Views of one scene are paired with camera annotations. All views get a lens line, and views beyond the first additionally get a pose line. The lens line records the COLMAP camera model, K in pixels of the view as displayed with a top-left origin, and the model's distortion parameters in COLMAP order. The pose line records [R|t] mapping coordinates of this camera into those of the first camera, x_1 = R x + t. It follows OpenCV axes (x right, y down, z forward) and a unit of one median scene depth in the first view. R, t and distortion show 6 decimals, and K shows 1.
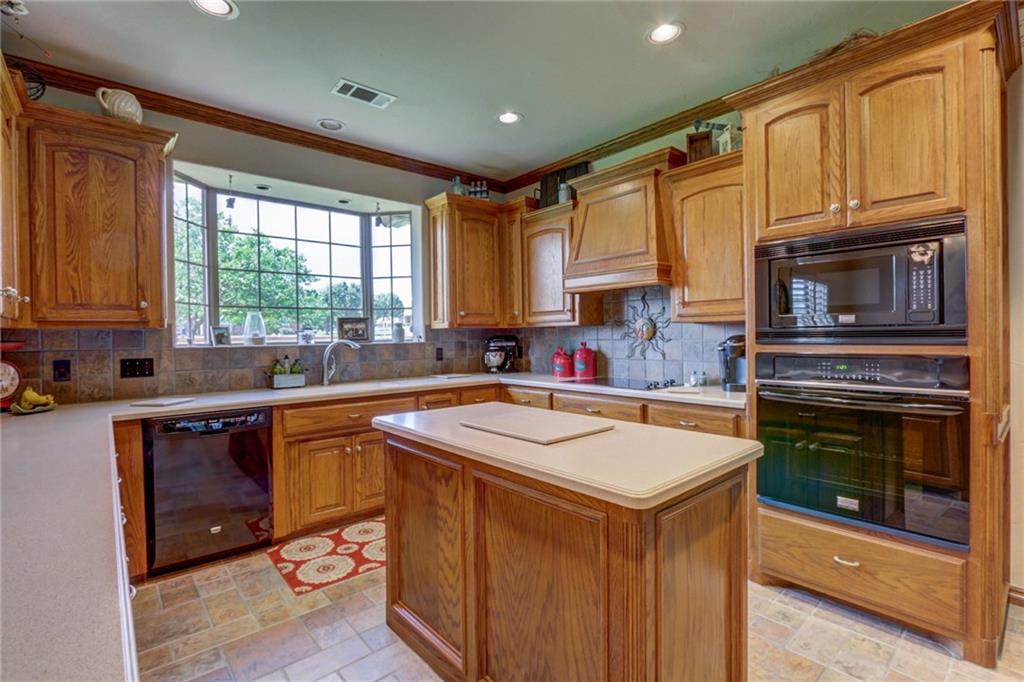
lens RADIAL K [[468.3, 0, 509.9], [0, 468.3, 338.1], [0, 0, 1]] dist [-0.021568, 0.000650]
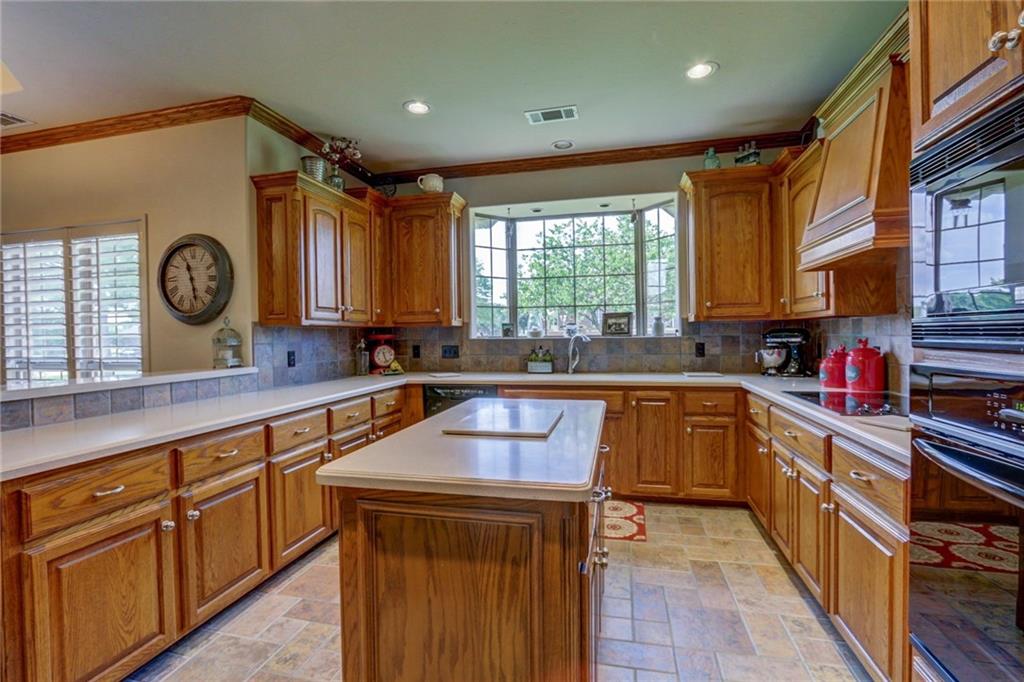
lens RADIAL K [[468.3, 0, 509.9], [0, 468.3, 338.1], [0, 0, 1]] dist [-0.021568, 0.000650]
pose [[0.583604, 0.013112, -0.811933, 0.456227], [0.001755, 0.999847, 0.017409, -0.005911], [0.812037, -0.011585, 0.583492, 0.214421]]
